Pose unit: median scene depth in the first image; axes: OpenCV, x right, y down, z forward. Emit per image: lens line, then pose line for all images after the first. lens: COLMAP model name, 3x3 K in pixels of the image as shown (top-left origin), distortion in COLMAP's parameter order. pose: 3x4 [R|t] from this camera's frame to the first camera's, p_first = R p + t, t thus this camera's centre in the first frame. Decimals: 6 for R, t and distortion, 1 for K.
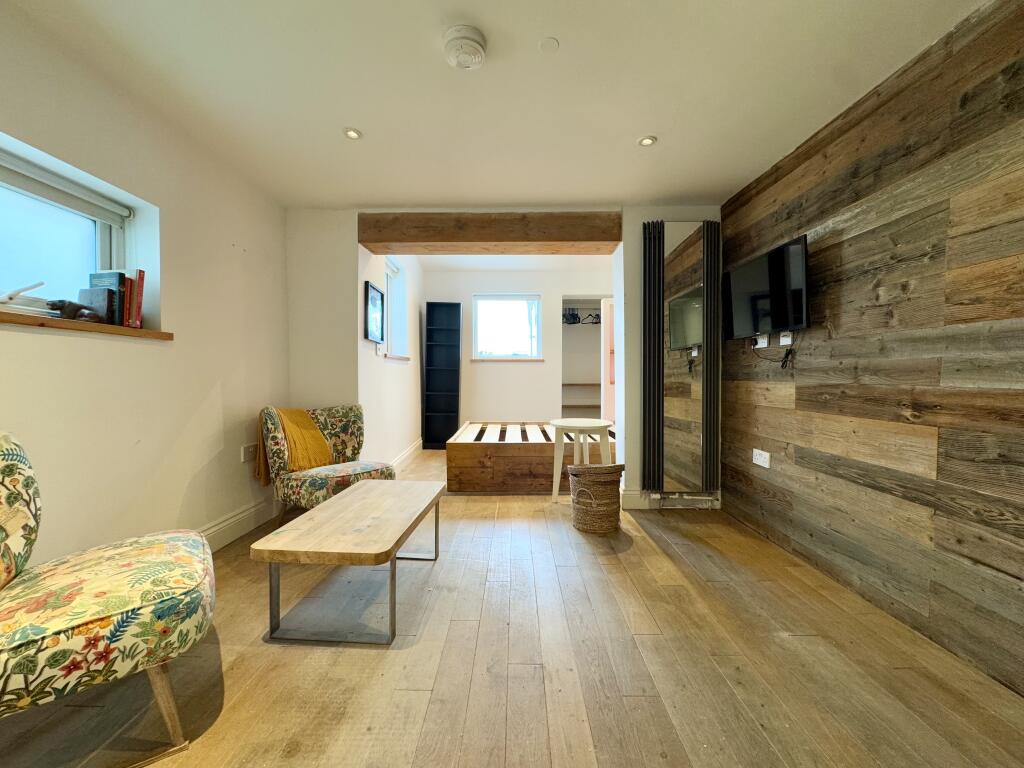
lens RADIAL K [[407.0, 0, 510.2], [0, 407.0, 382.5], [0, 0, 1]] dist [-0.004102, 0.000630]
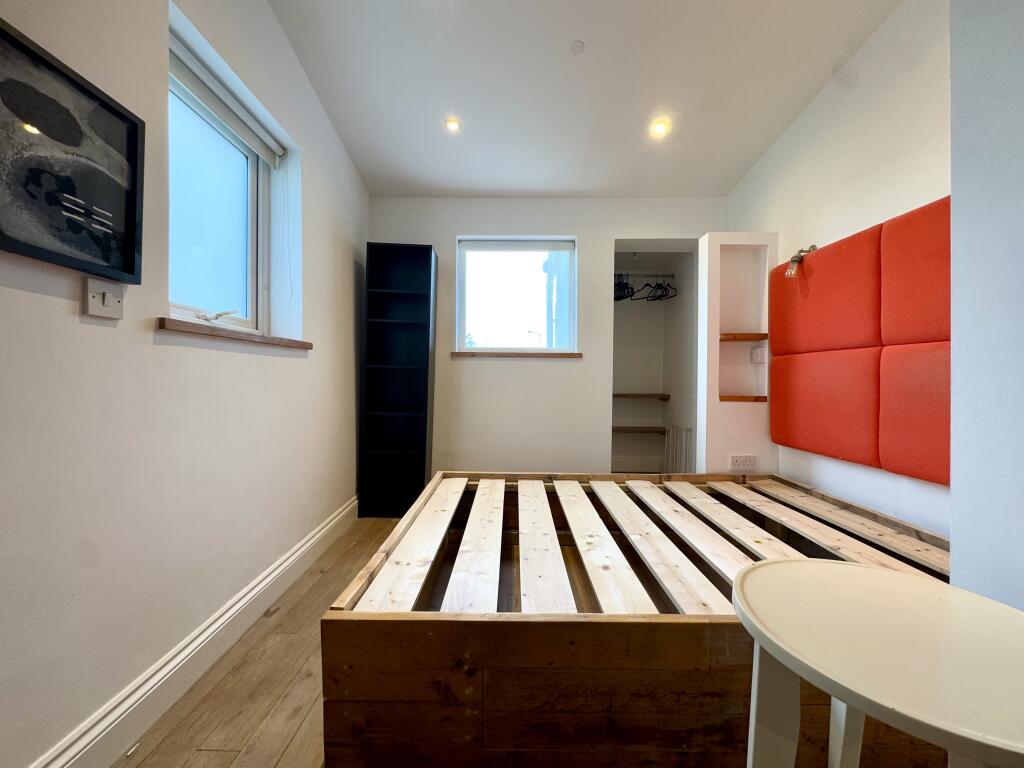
lens RADIAL K [[407.0, 0, 511.6], [0, 407.0, 381.0], [0, 0, 1]] dist [-0.004102, 0.000630]
pose [[0.999959, 0.009022, 0.000554, -0.032364], [-0.009018, 0.999933, -0.007226, -0.029565], [-0.000619, 0.007220, 0.999974, 0.996316]]
